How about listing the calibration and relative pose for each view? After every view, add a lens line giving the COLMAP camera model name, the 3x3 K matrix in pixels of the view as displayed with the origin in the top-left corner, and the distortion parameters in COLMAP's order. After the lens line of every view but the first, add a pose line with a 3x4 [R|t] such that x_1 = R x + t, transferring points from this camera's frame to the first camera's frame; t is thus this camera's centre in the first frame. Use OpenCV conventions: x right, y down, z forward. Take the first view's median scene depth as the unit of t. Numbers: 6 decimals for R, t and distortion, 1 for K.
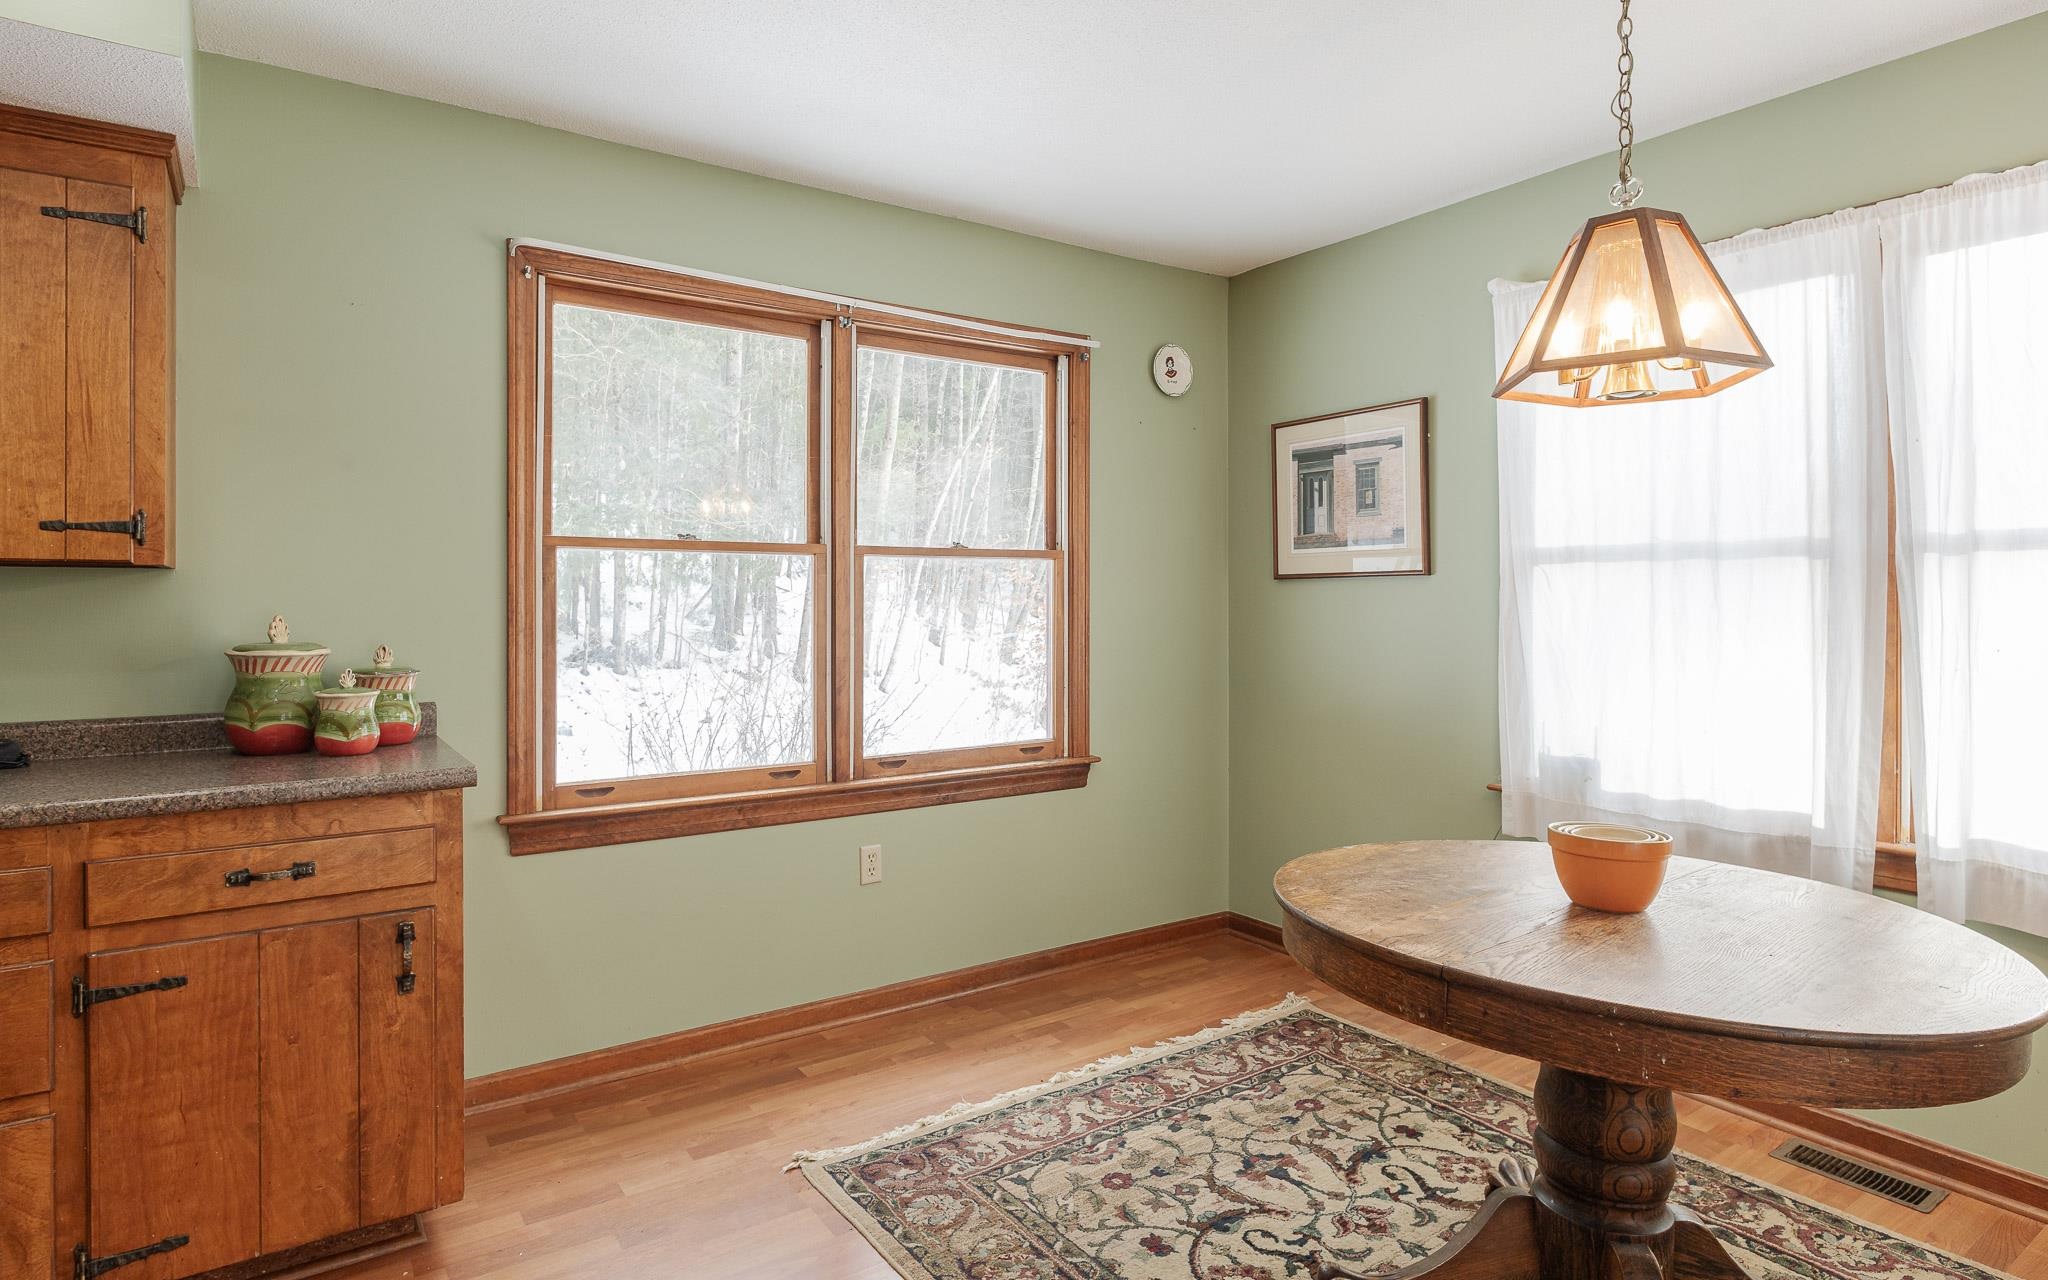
lens RADIAL K [[1086.9, 0, 1061.8], [0, 1086.9, 599.2], [0, 0, 1]] dist [0.000754, -0.004505]
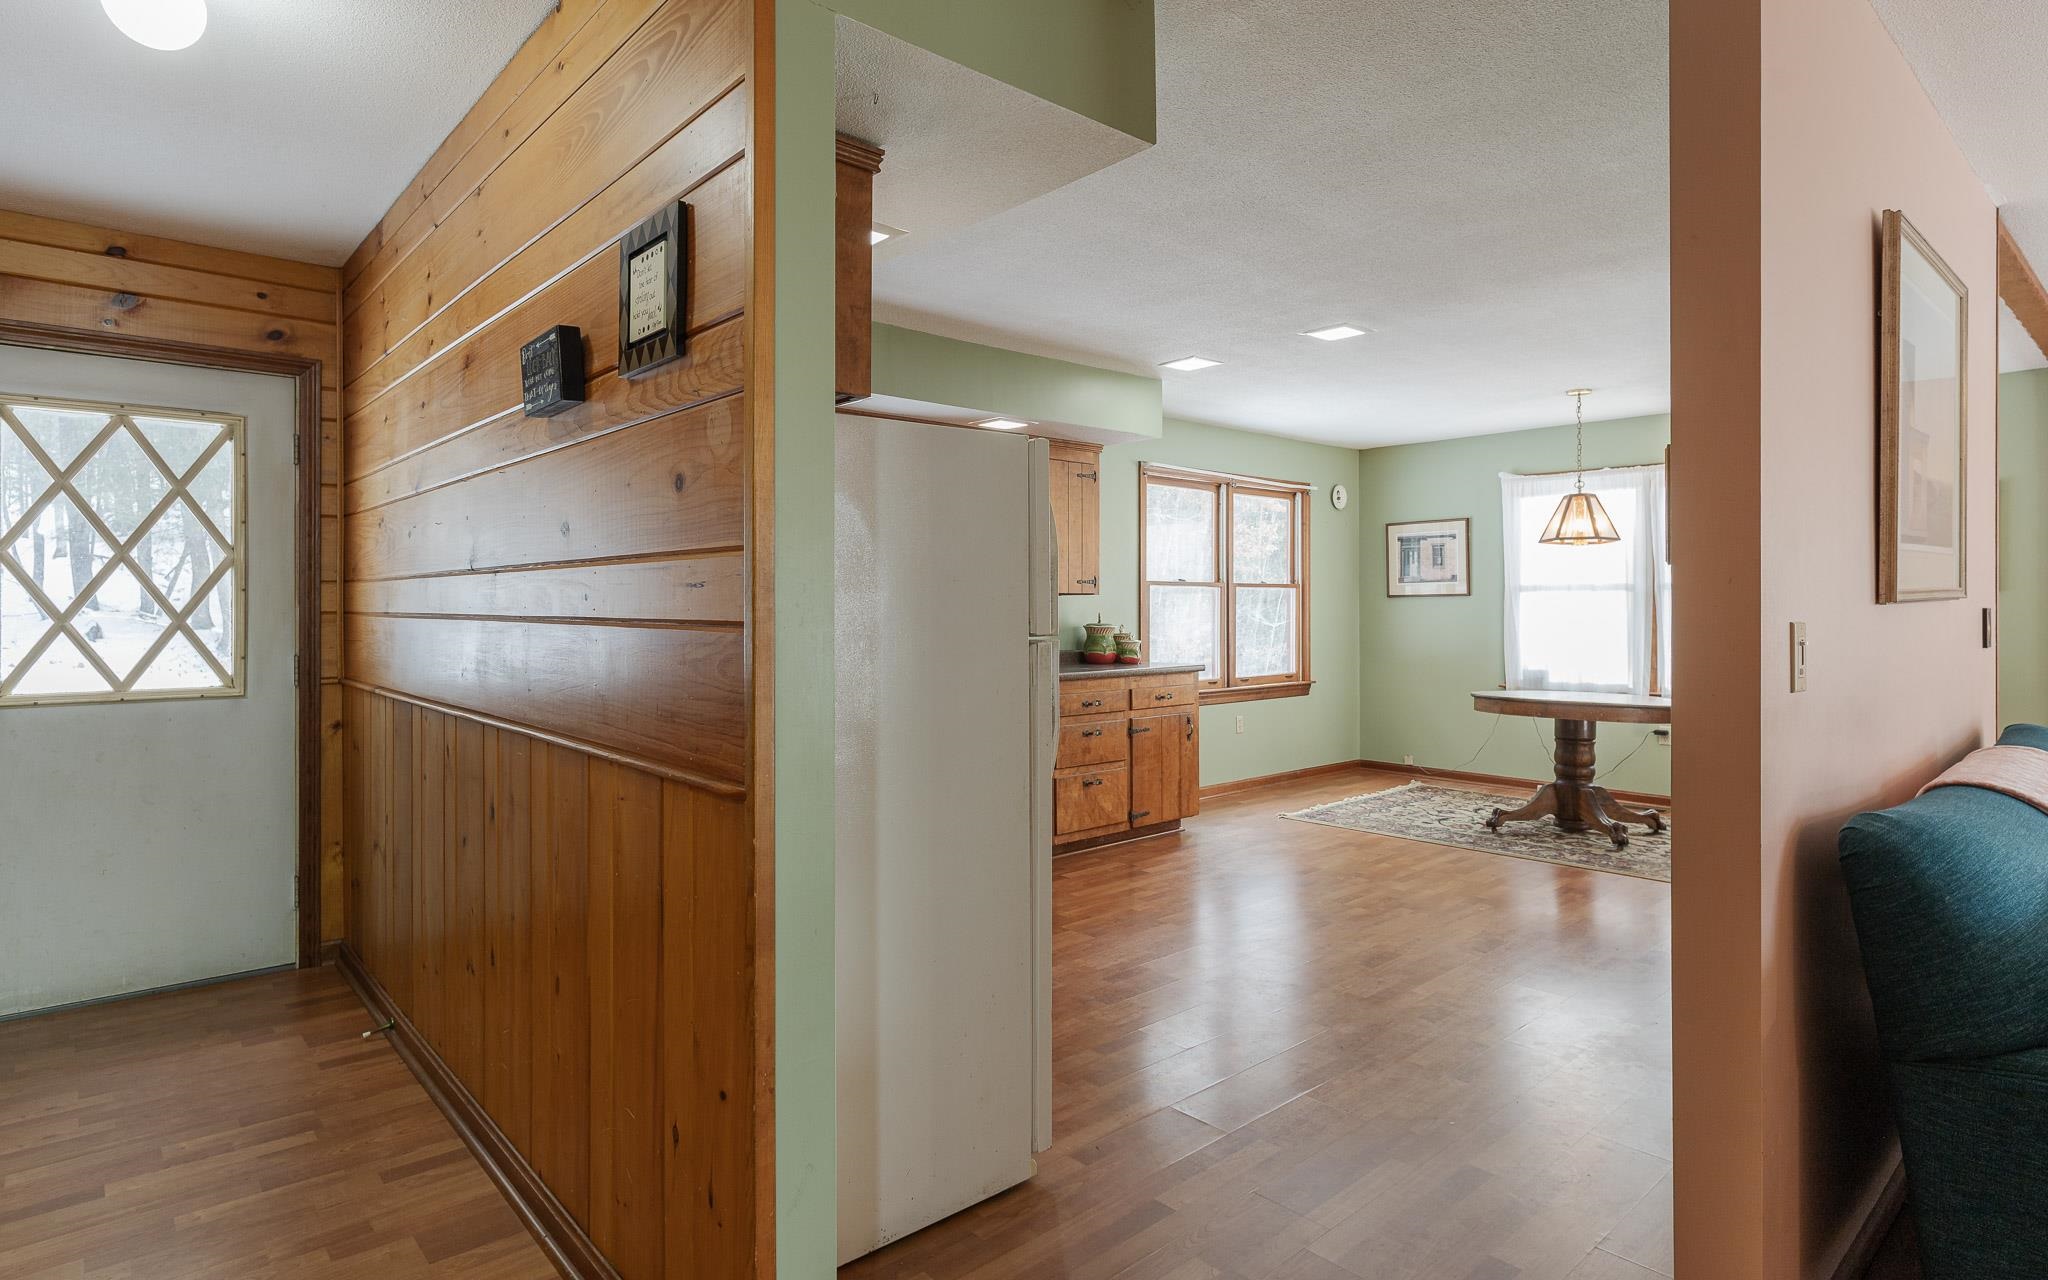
lens RADIAL K [[1086.9, 0, 1045.1], [0, 1086.9, 611.0], [0, 0, 1]] dist [0.000754, -0.004505]
pose [[0.991344, -0.003307, 0.131250, -0.833311], [0.003263, 0.999995, 0.000549, 0.005694], [-0.131251, -0.000116, 0.991349, -1.129658]]
